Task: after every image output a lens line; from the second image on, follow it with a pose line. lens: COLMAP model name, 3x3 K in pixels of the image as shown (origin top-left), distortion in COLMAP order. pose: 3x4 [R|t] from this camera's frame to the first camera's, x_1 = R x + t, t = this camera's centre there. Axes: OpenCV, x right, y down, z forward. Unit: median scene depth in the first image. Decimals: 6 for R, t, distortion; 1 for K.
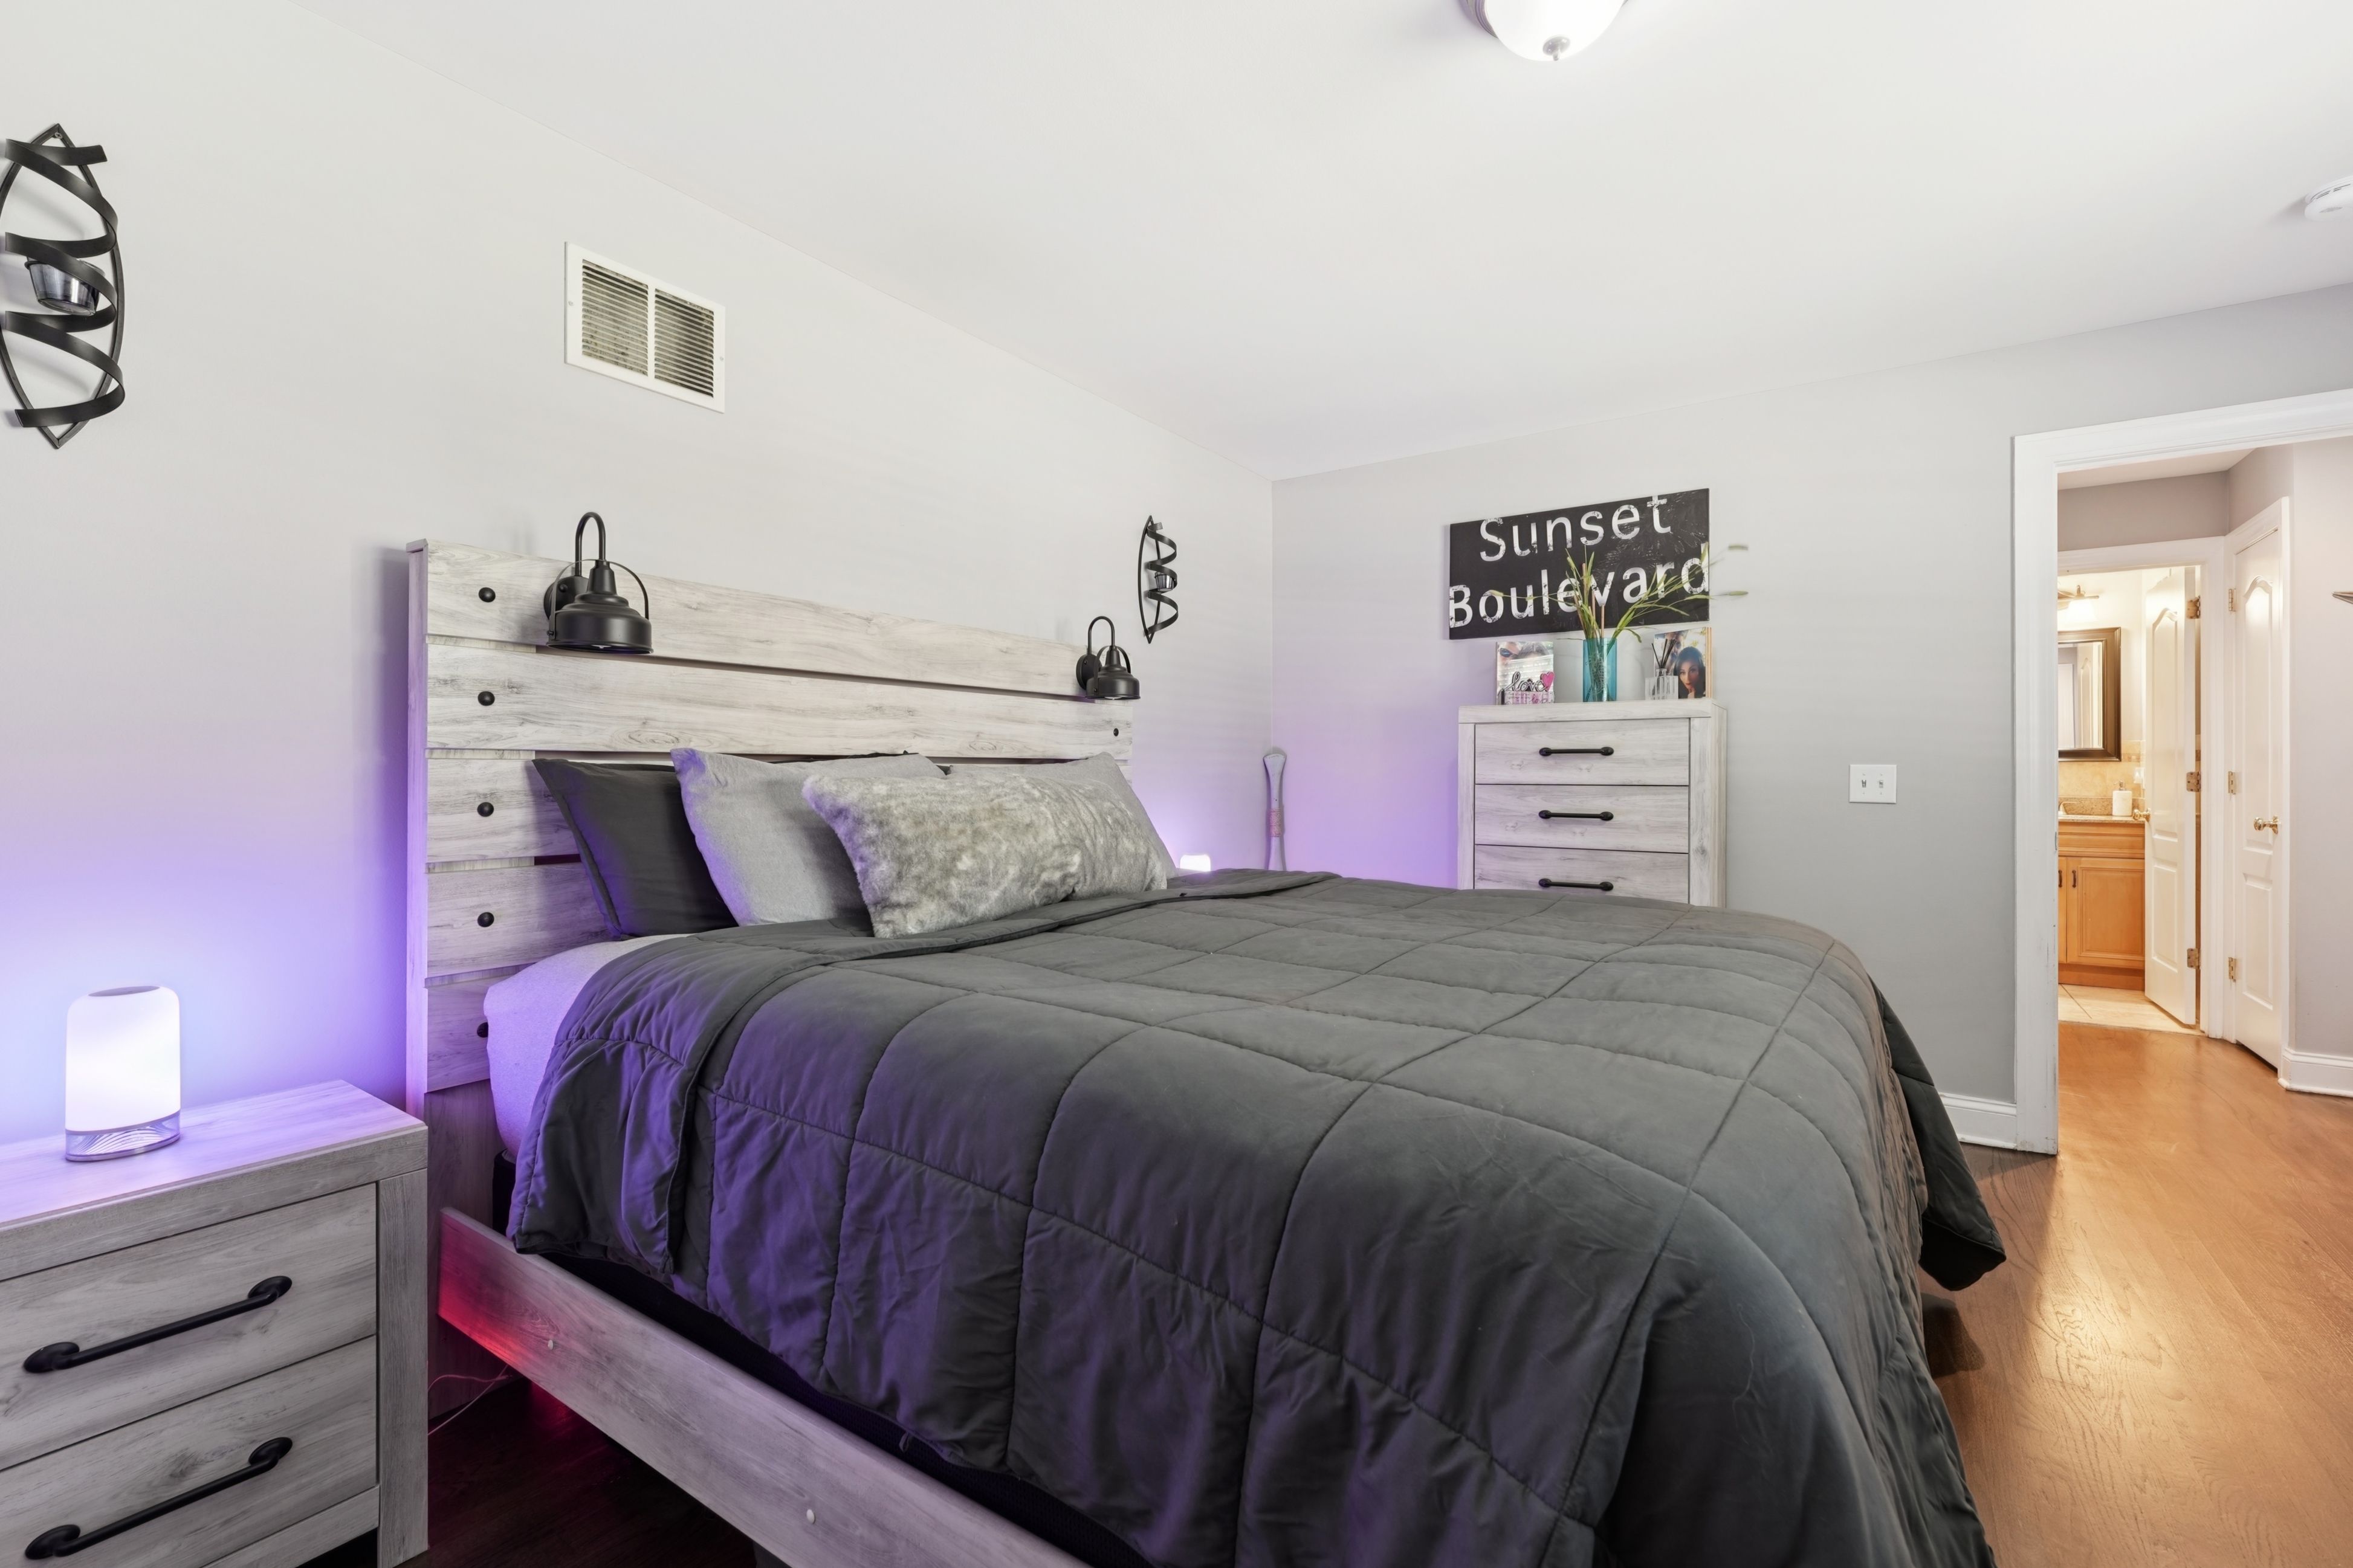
lens RADIAL K [[987.8, 0, 1193.8], [0, 987.8, 785.8], [0, 0, 1]] dist [-0.002937, 0.002591]
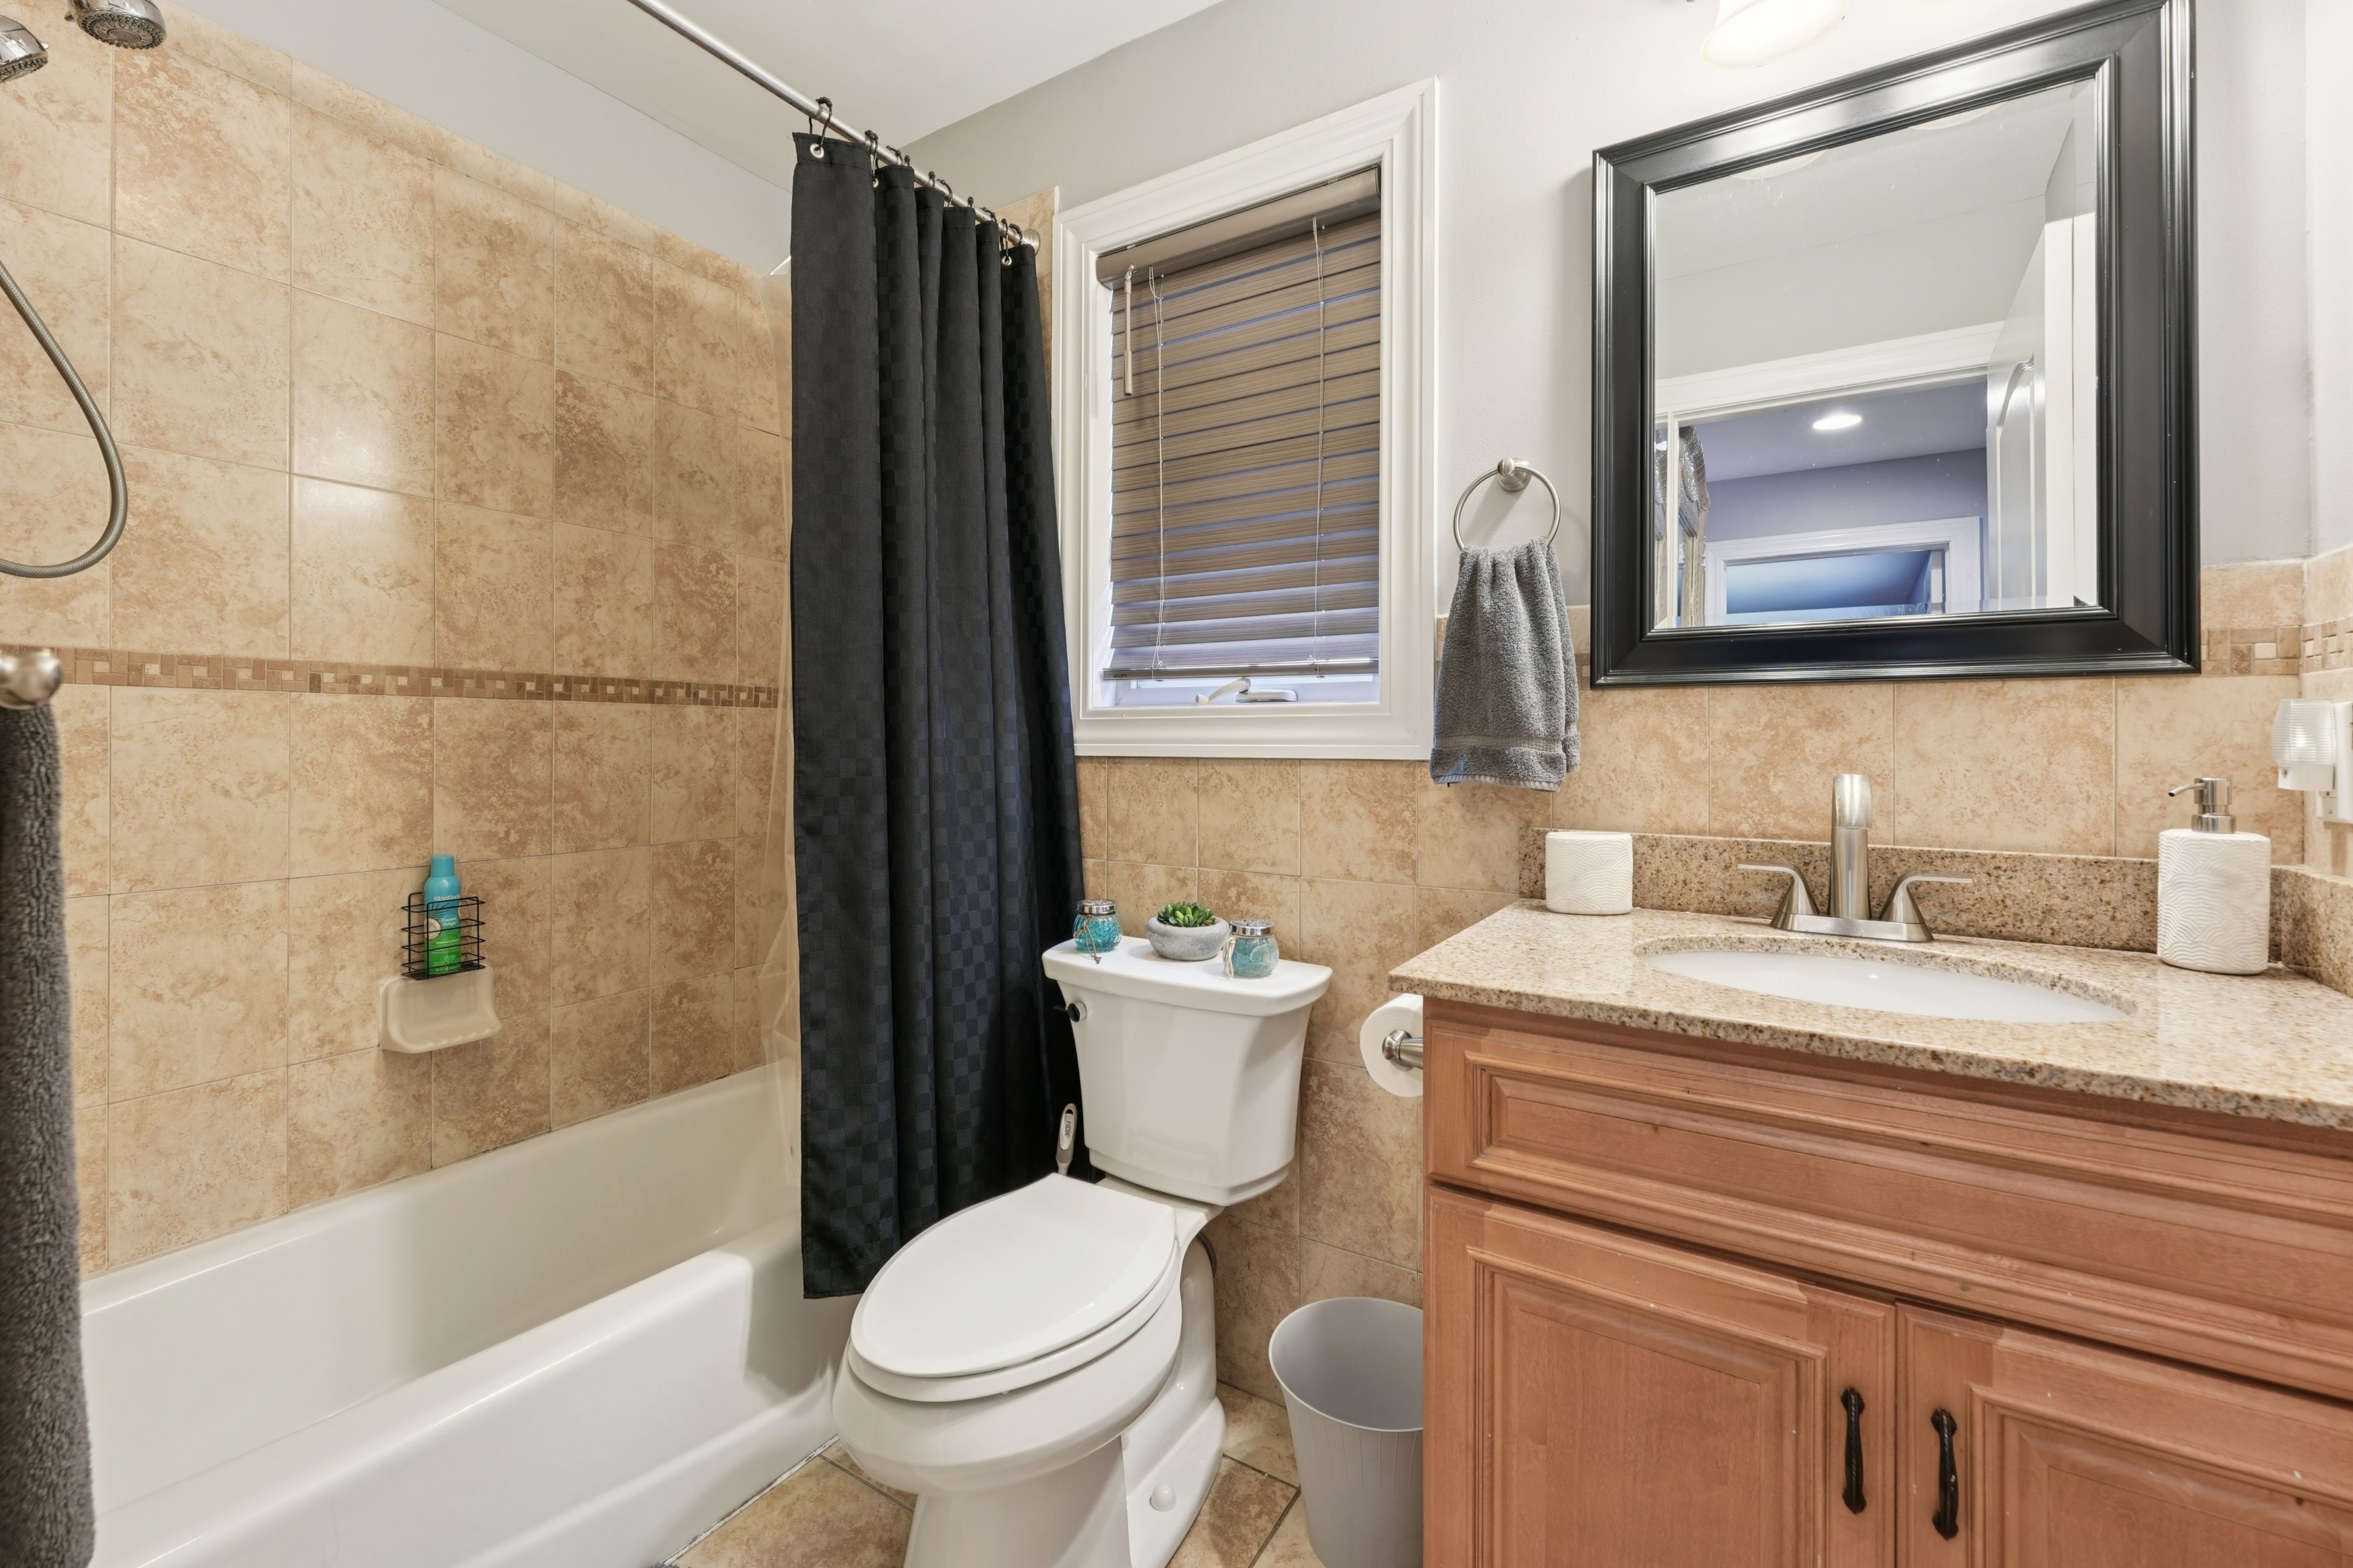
lens RADIAL K [[987.8, 0, 1172.3], [0, 987.8, 762.2], [0, 0, 1]] dist [-0.002937, 0.002591]
pose [[0.999504, 0.000937, 0.031488, 0.865568], [-0.000806, 0.999991, -0.004177, -0.007179], [-0.031492, 0.004150, 0.999495, 0.960455]]
